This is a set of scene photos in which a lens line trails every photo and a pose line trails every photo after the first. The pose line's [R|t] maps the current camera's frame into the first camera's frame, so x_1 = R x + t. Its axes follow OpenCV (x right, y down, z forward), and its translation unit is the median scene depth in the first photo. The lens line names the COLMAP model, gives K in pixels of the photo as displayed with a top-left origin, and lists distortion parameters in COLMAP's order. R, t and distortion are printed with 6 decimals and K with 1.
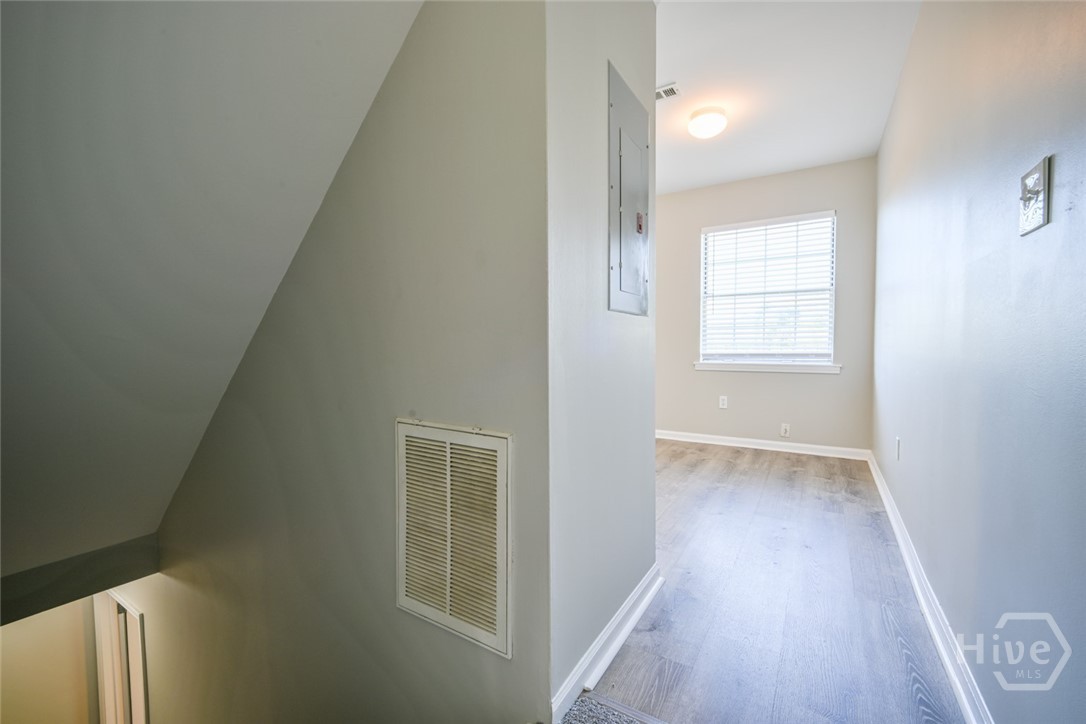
lens RADIAL K [[445.1, 0, 545.2], [0, 445.1, 360.3], [0, 0, 1]] dist [0.001304, -0.000718]
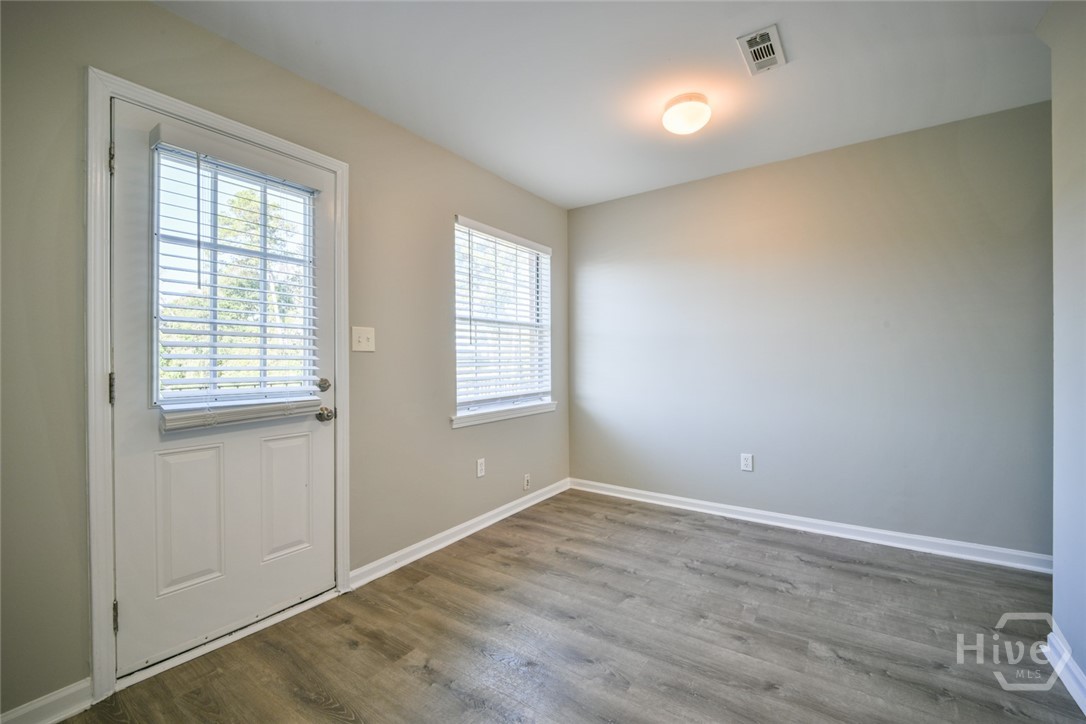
lens RADIAL K [[445.1, 0, 545.0], [0, 445.1, 360.4], [0, 0, 1]] dist [0.001304, -0.000718]
pose [[0.049484, 0.002330, 0.998772, -0.350157], [0.044126, 0.999016, -0.004517, -0.079466], [-0.997800, 0.044296, 0.049333, 0.957854]]
